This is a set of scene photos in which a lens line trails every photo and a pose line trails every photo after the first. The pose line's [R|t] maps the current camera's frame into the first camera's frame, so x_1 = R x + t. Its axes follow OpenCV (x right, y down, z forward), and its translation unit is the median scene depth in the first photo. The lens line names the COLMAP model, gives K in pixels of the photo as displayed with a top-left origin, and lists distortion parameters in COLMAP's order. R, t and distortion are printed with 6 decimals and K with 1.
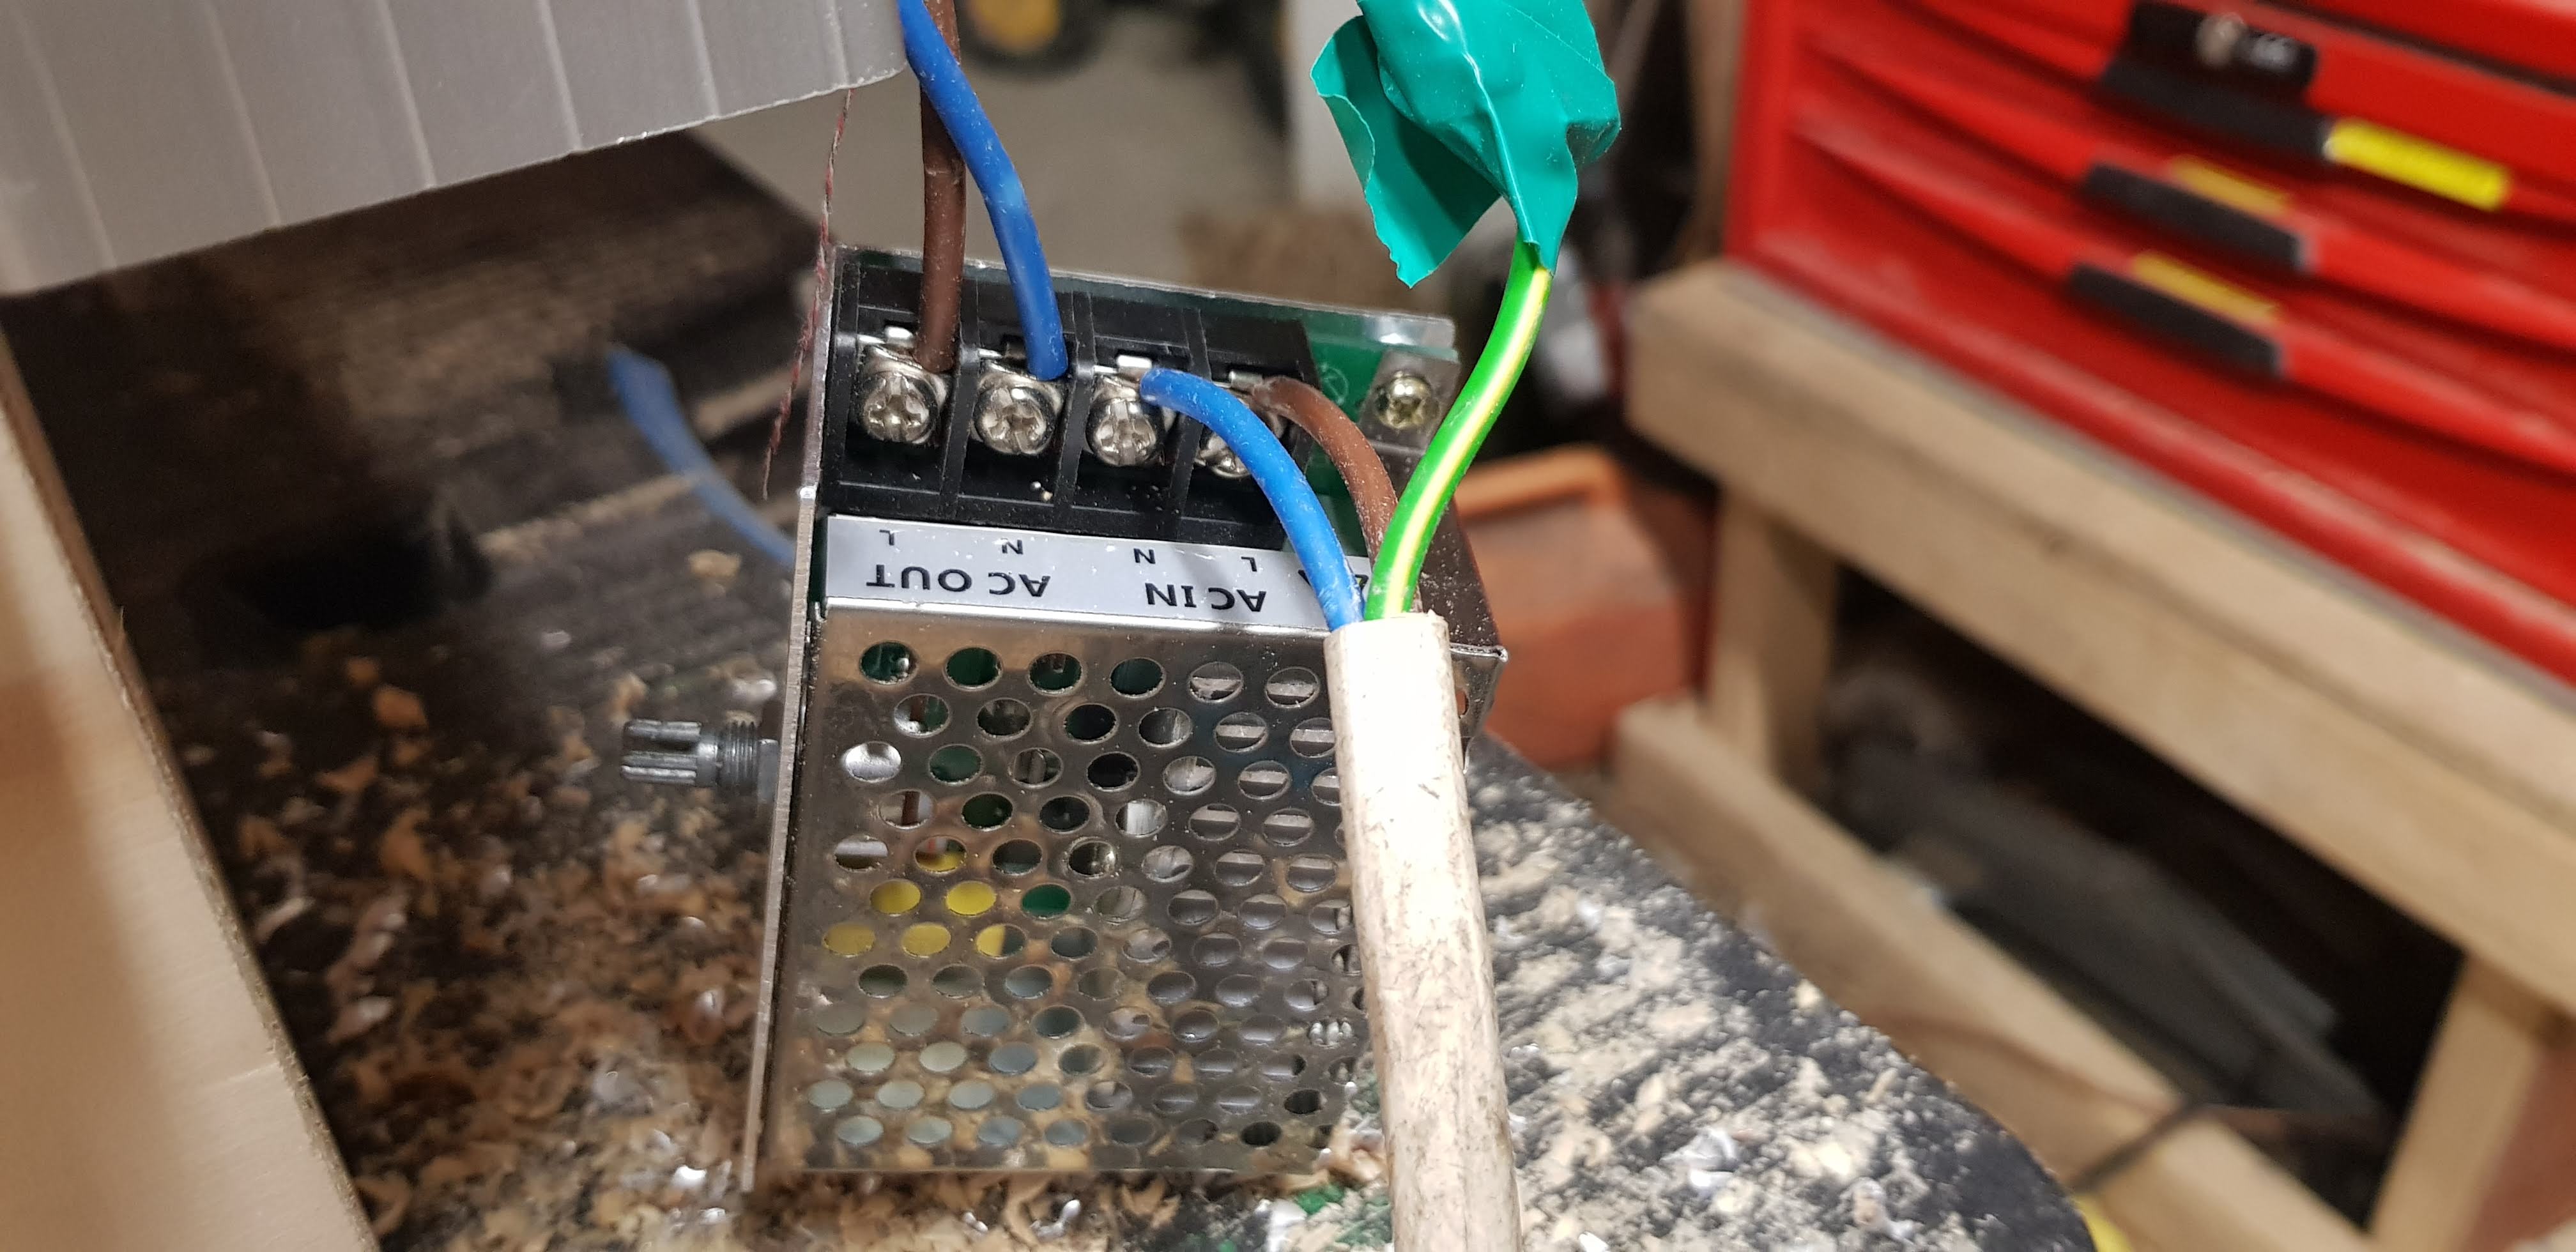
lens RADIAL K [[2051.5, 0, 1288.0], [0, 2051.5, 626.0], [0, 0, 1]] dist [0.044787, -0.111898]
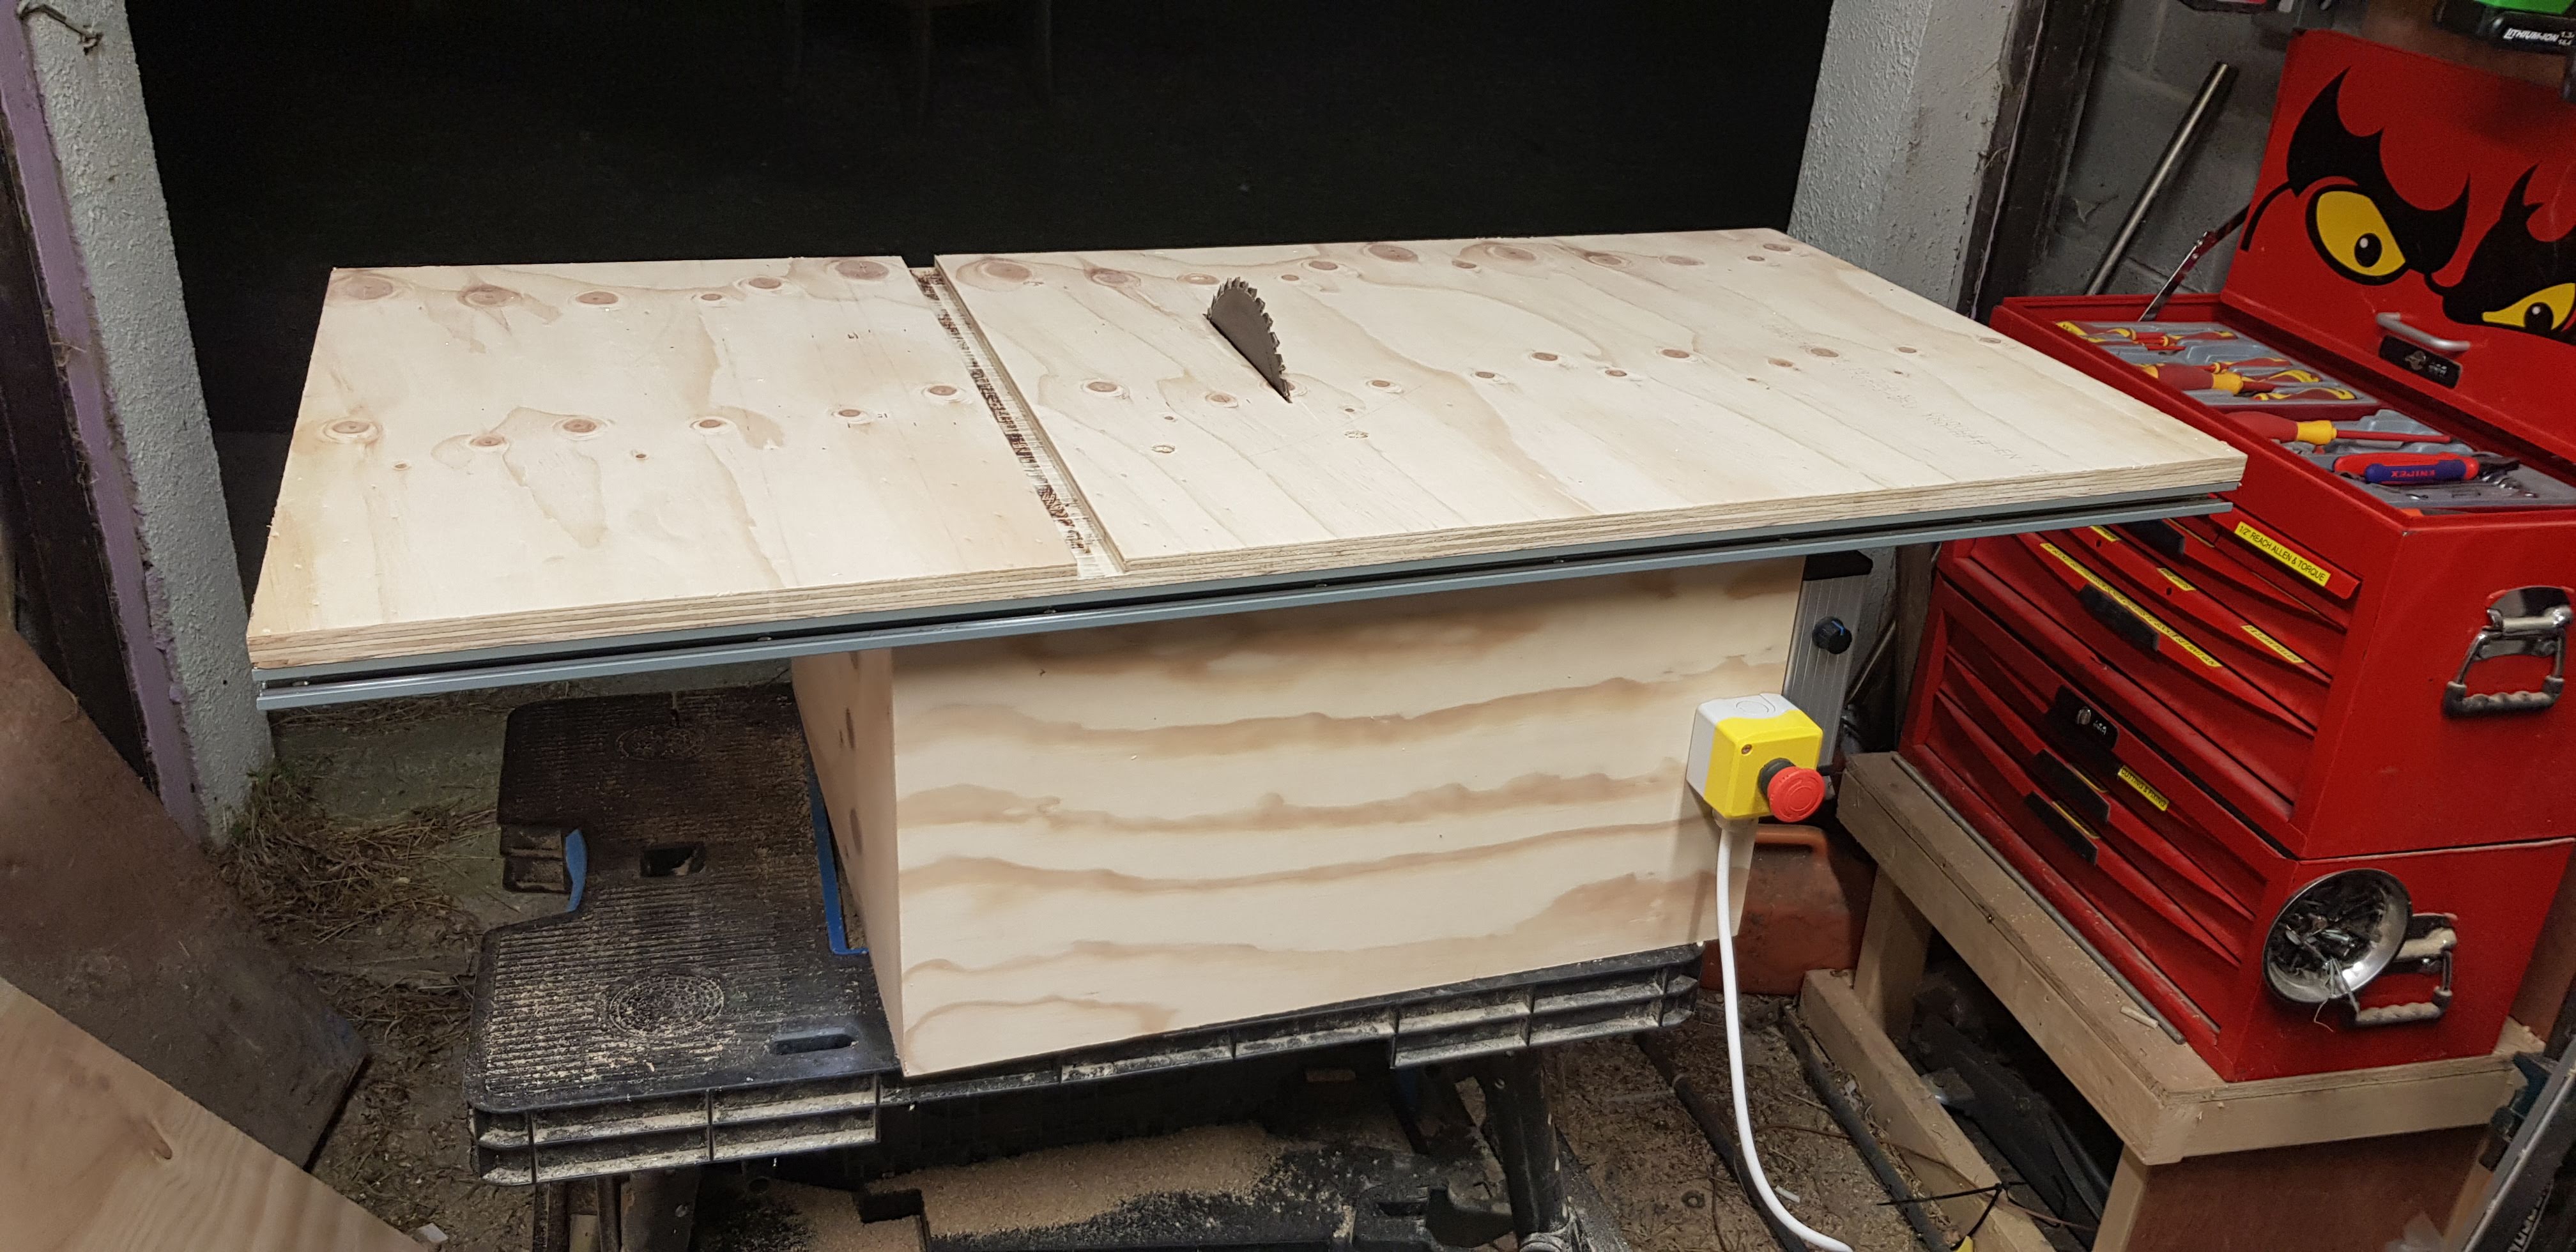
lens RADIAL K [[1963.4, 0, 1300.2], [0, 1963.4, 638.3], [0, 0, 1]] dist [0.058956, -0.118104]
pose [[0.952603, 0.220873, -0.209197, 0.044311], [-0.246319, 0.963560, -0.104306, 0.068415], [0.178536, 0.150891, 0.972295, -1.125888]]
